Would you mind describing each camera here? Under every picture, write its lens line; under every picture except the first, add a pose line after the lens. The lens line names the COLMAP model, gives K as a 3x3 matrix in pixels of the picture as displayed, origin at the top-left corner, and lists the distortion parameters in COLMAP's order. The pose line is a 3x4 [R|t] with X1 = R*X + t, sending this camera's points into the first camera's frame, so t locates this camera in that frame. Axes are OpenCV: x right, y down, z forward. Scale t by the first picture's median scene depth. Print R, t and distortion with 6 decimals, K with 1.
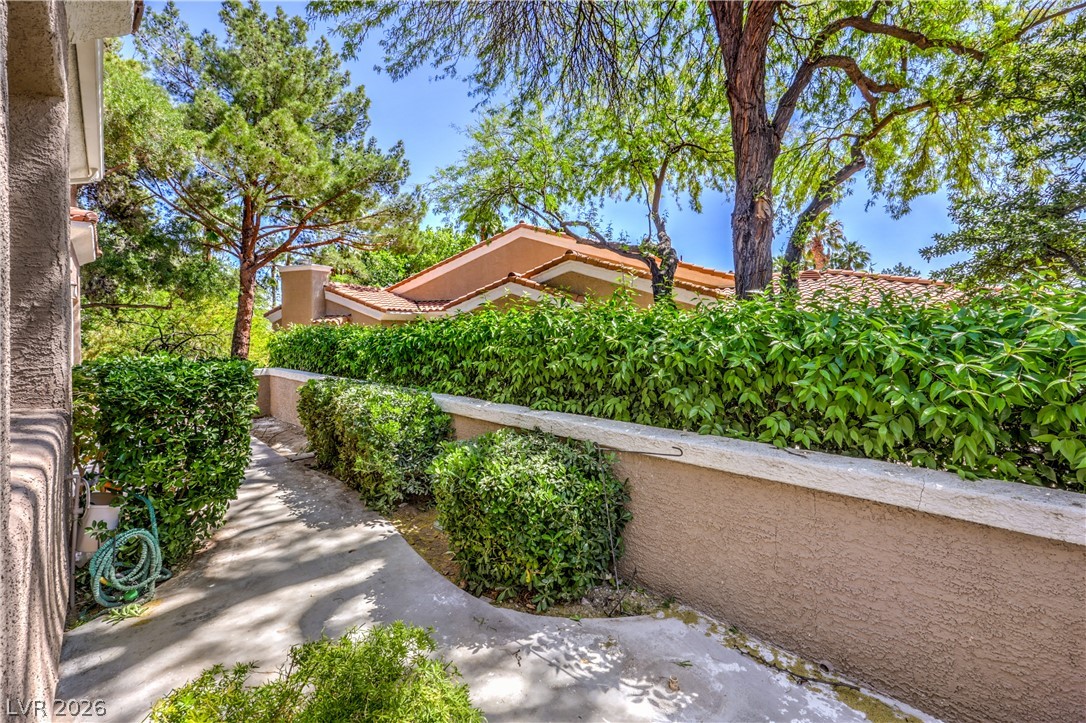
lens RADIAL K [[452.2, 0, 543.0], [0, 452.2, 331.3], [0, 0, 1]] dist [-0.000089, -0.000206]
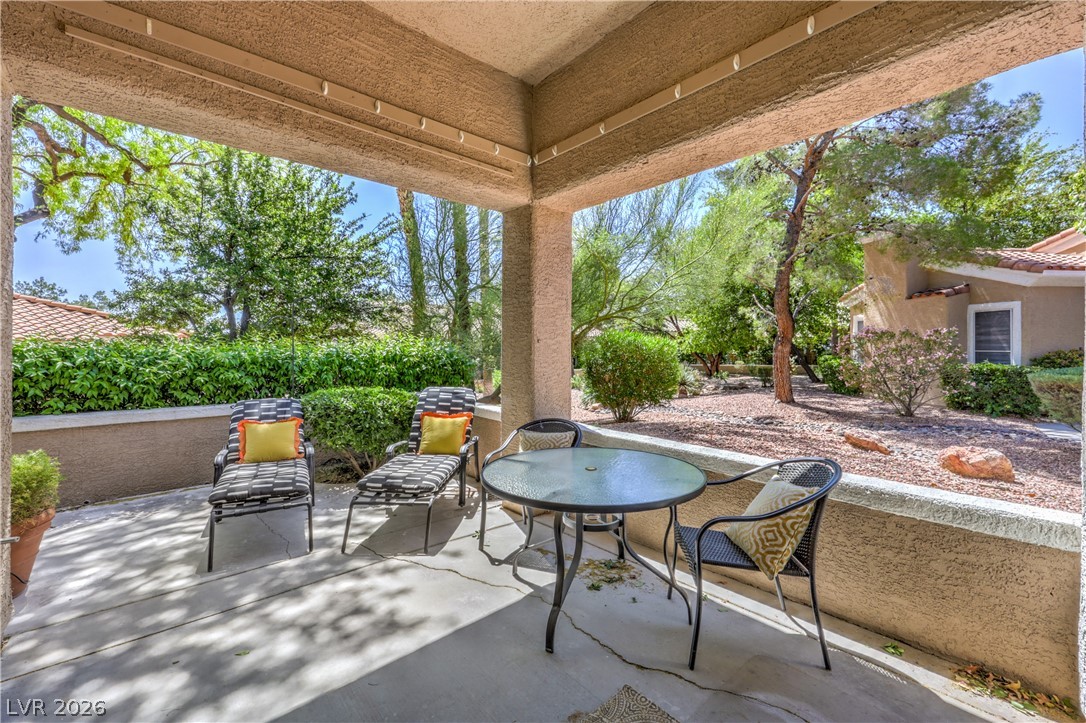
lens RADIAL K [[447.5, 0, 539.6], [0, 447.5, 348.5], [0, 0, 1]] dist [-0.000154, -0.000246]
pose [[0.058503, 0.022034, 0.998044, -1.381066], [-0.007251, 0.999739, -0.021647, -0.011745], [-0.998261, -0.005971, 0.058648, -1.291463]]
